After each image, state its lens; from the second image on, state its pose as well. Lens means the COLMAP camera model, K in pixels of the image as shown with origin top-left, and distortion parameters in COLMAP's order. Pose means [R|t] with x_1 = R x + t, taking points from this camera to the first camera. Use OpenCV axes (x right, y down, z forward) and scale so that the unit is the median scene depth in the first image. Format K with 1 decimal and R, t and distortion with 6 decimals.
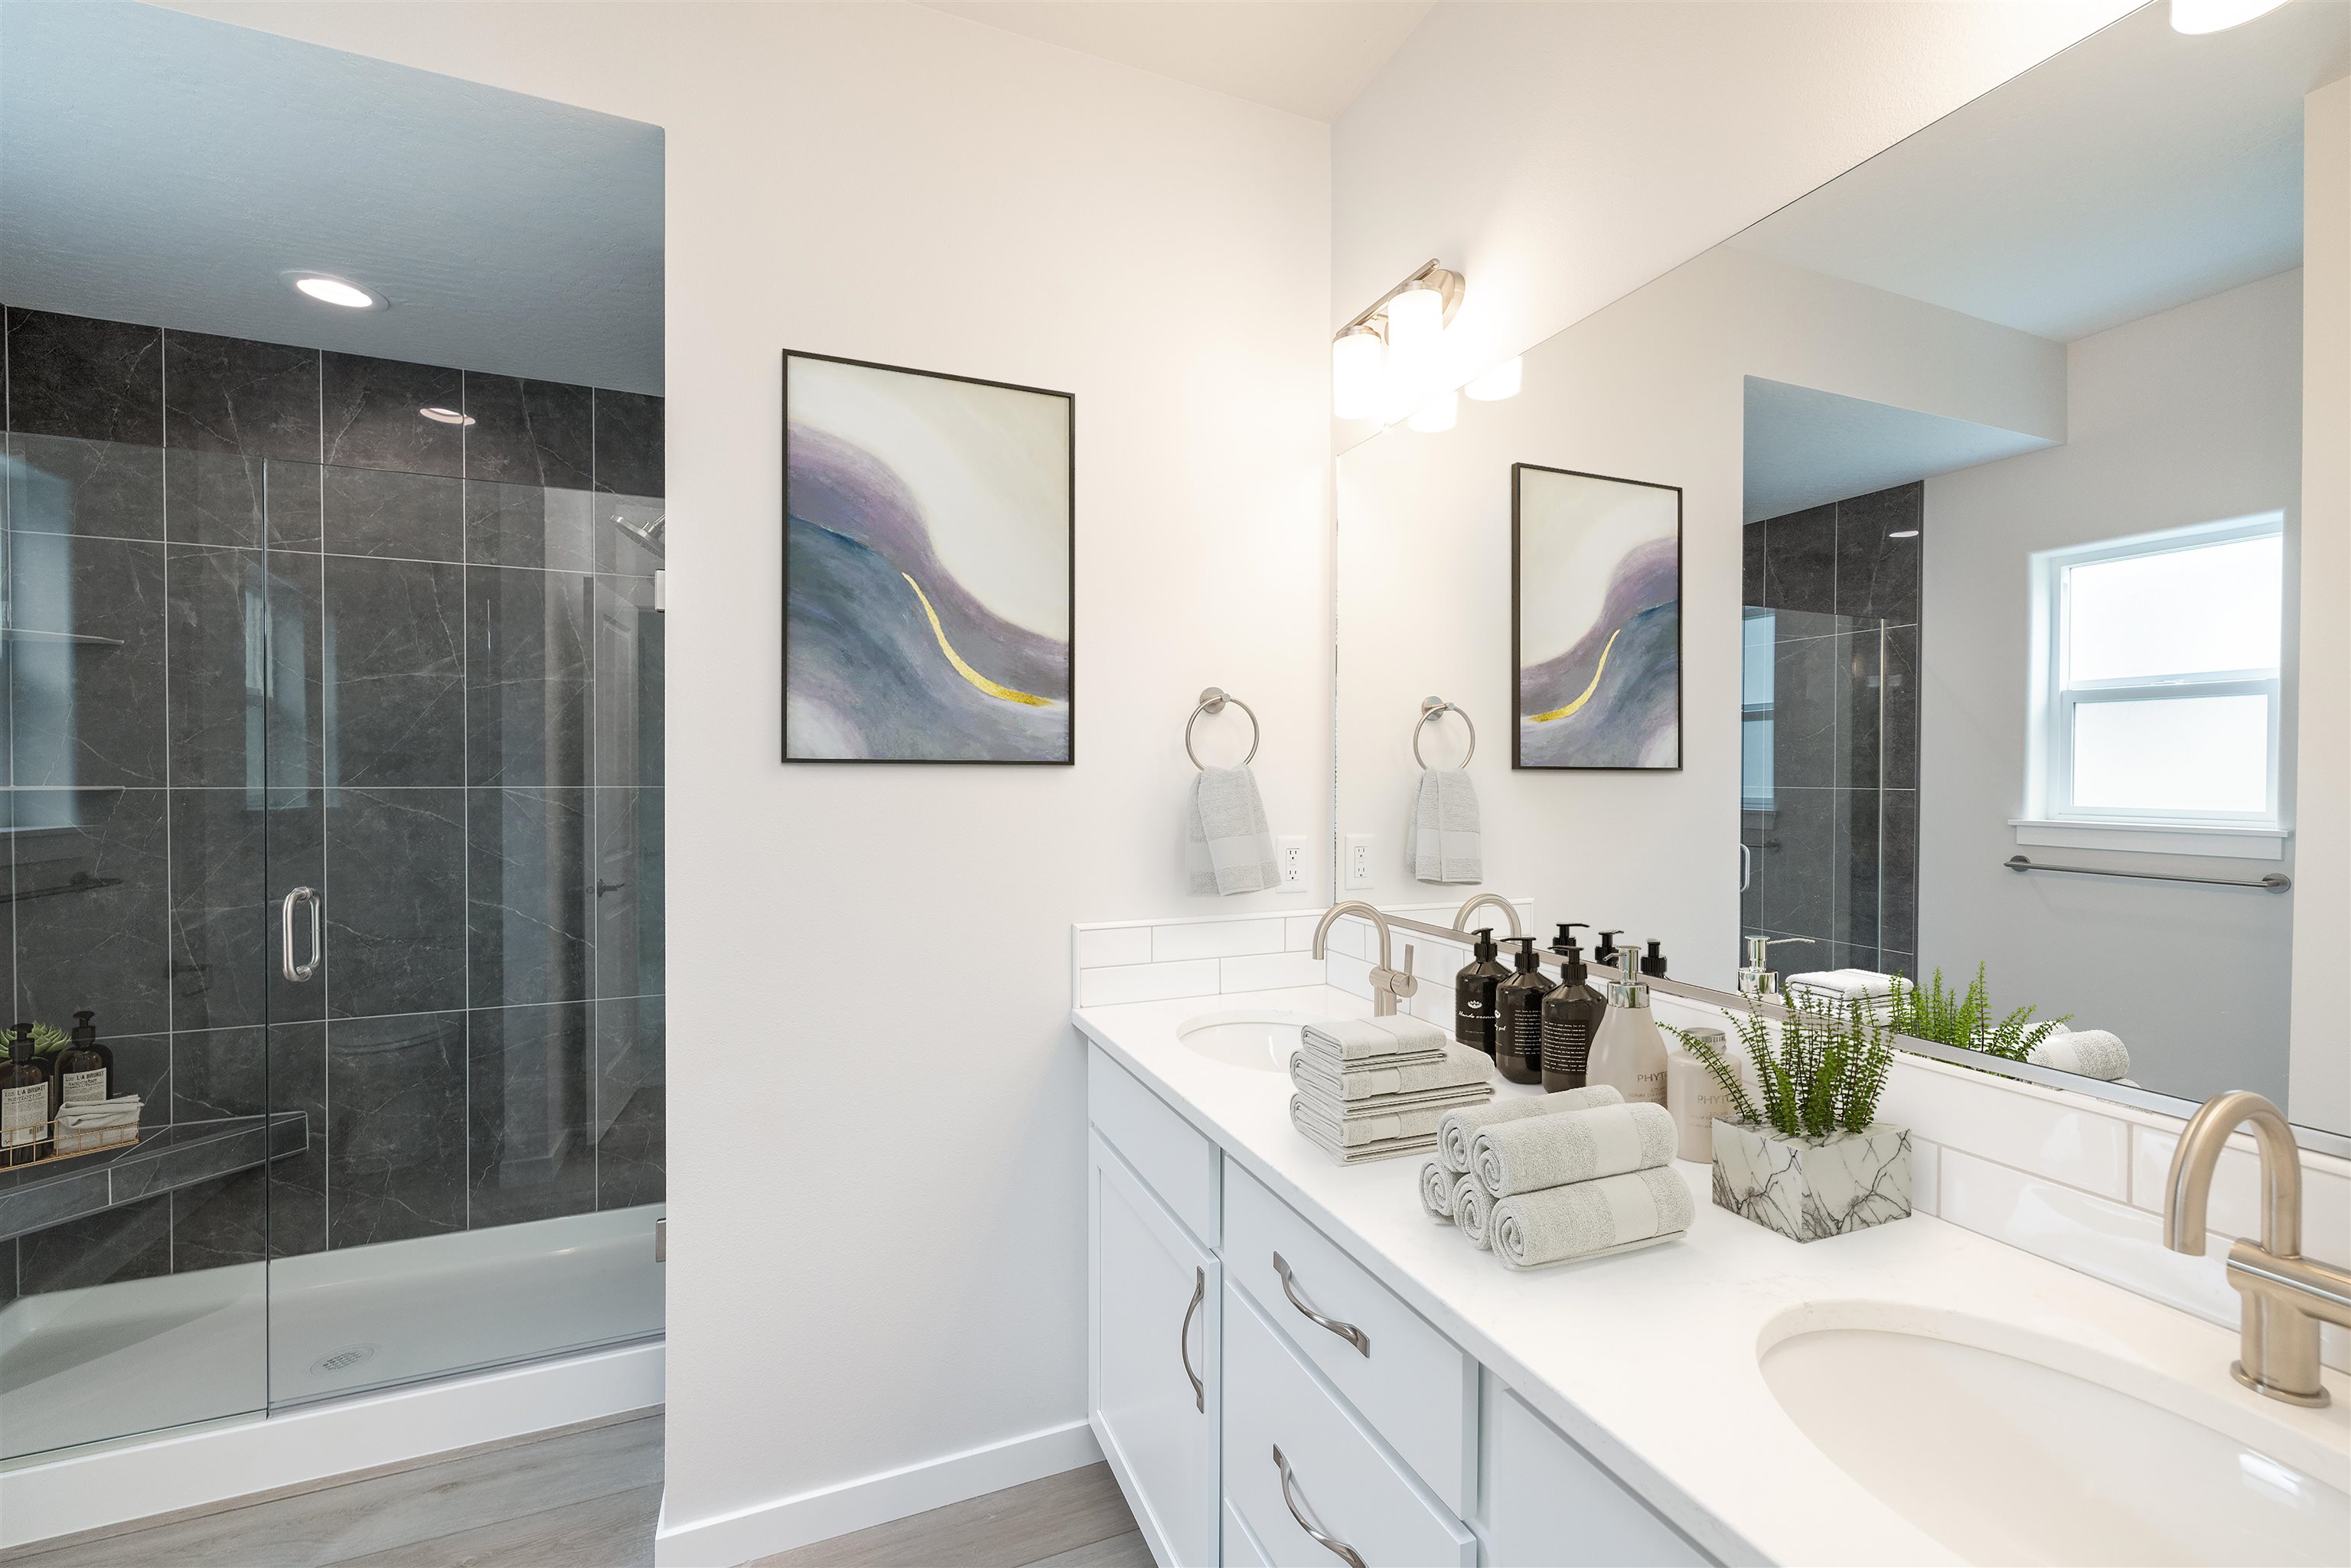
lens RADIAL K [[995.3, 0, 1172.3], [0, 995.3, 777.8], [0, 0, 1]] dist [-0.000825, 0.000102]
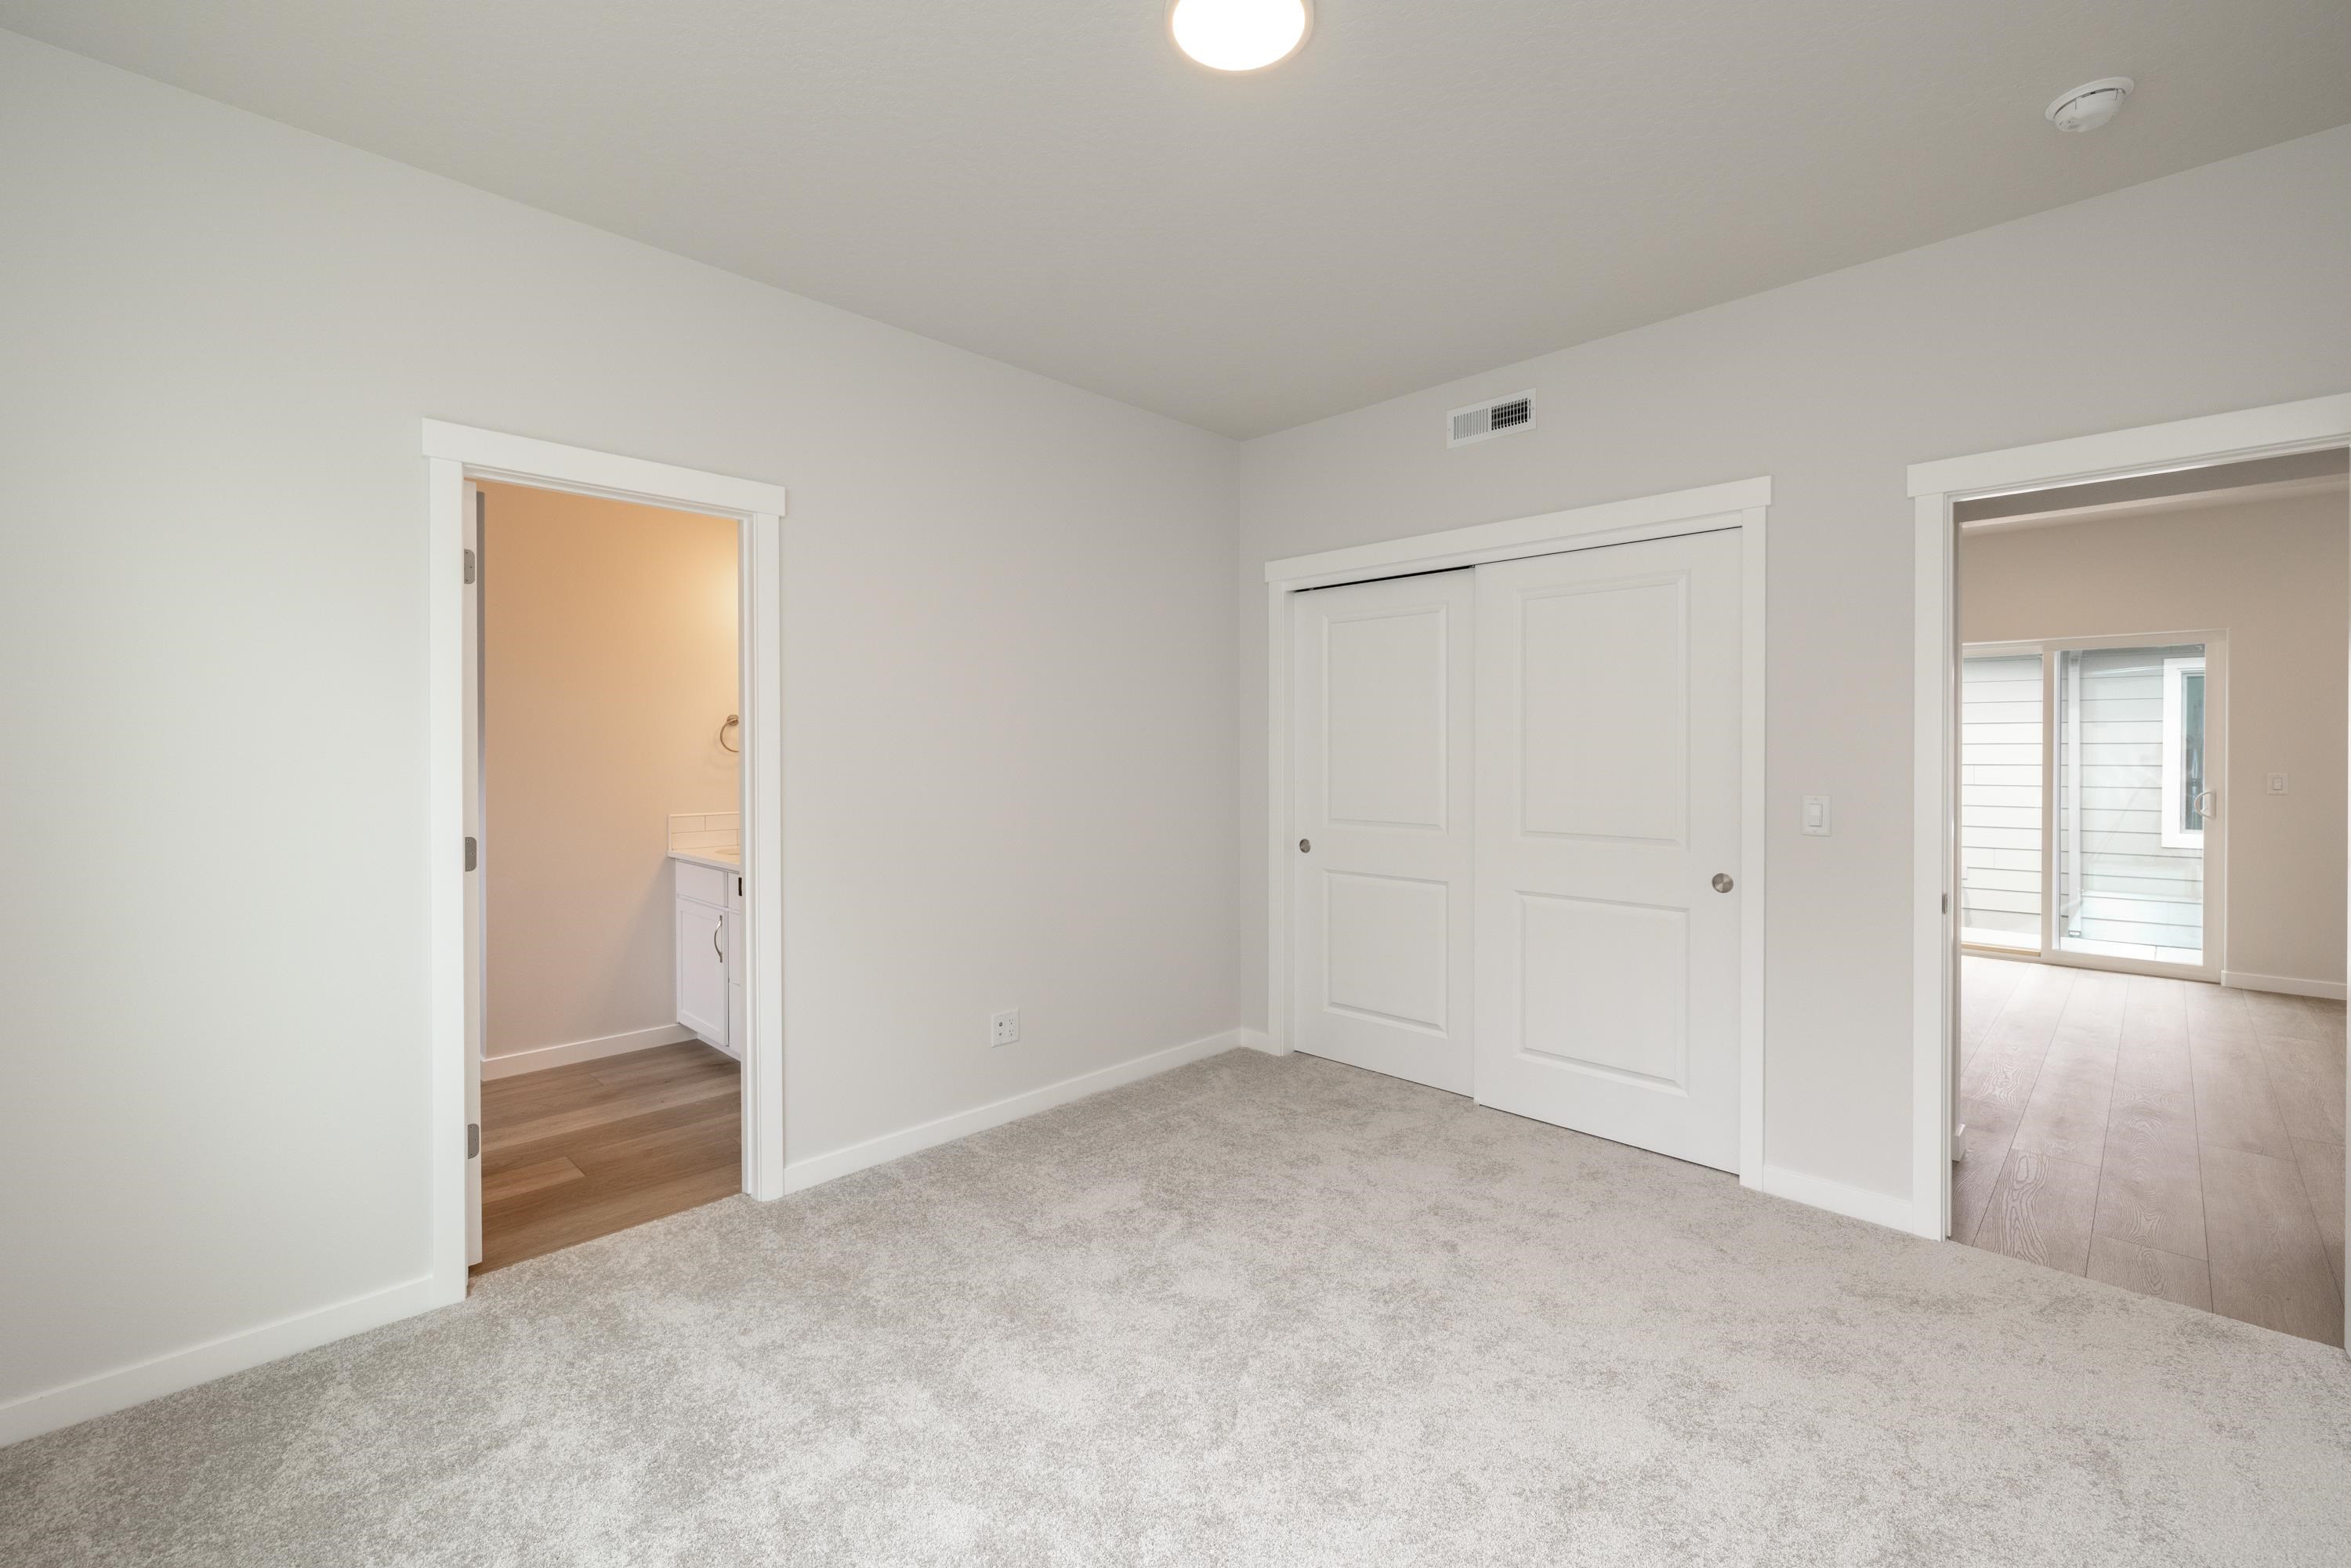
lens RADIAL K [[995.3, 0, 1170.4], [0, 995.3, 770.5], [0, 0, 1]] dist [-0.000825, 0.000102]
pose [[0.918296, -0.013185, 0.395676, 0.065006], [0.009305, 0.999888, 0.011722, 0.018304], [-0.395786, -0.007082, 0.918315, -1.600827]]
